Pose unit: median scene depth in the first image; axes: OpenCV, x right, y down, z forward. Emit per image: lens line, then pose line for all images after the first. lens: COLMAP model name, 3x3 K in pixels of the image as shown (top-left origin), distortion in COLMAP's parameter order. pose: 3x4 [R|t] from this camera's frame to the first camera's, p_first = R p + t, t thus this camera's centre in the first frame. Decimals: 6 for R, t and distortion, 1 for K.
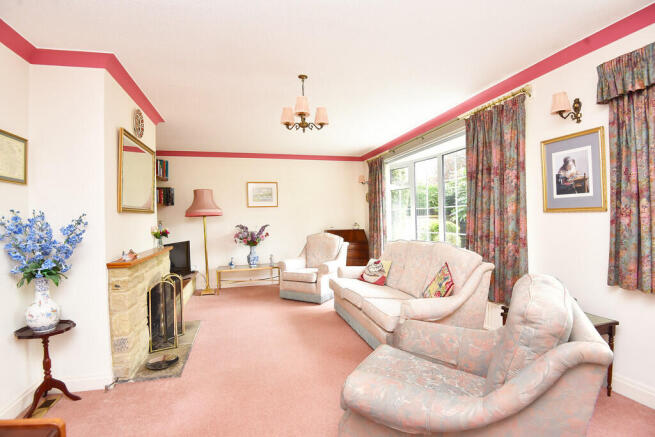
lens RADIAL K [[314.5, 0, 327.5], [0, 314.5, 218.5], [0, 0, 1]] dist [-0.000576, -0.027970]
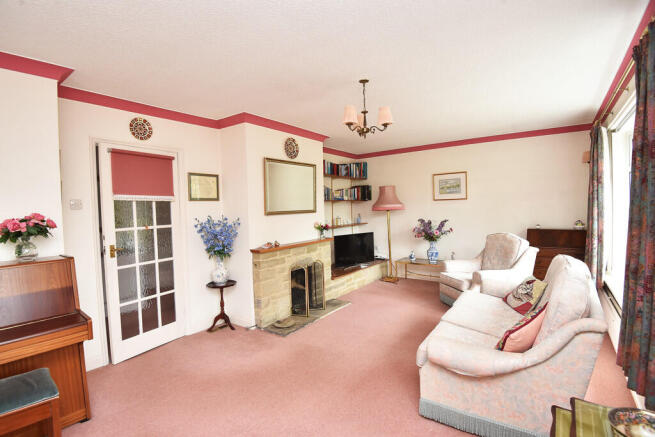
lens RADIAL K [[317.3, 0, 320.3], [0, 317.3, 218.0], [0, 0, 1]] dist [-0.000544, -0.000132]
pose [[0.612864, 0.031796, -0.789549, 0.488353], [0.012999, 0.998649, 0.050307, -0.057067], [0.790082, -0.041095, 0.611623, 0.203091]]
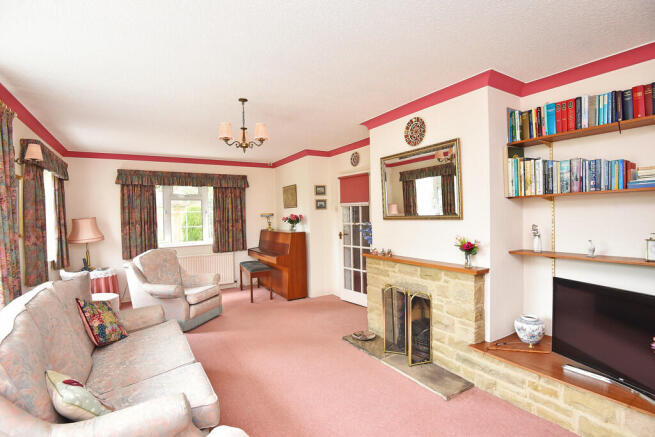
lens RADIAL K [[314.5, 0, 327.5], [0, 314.5, 218.5], [0, 0, 1]] dist [-0.000576, -0.027970]
pose [[-0.961148, 0.043896, -0.272519, -0.034390], [0.039939, 0.999001, 0.020051, -0.045257], [0.273127, 0.008388, -0.961941, 1.615159]]
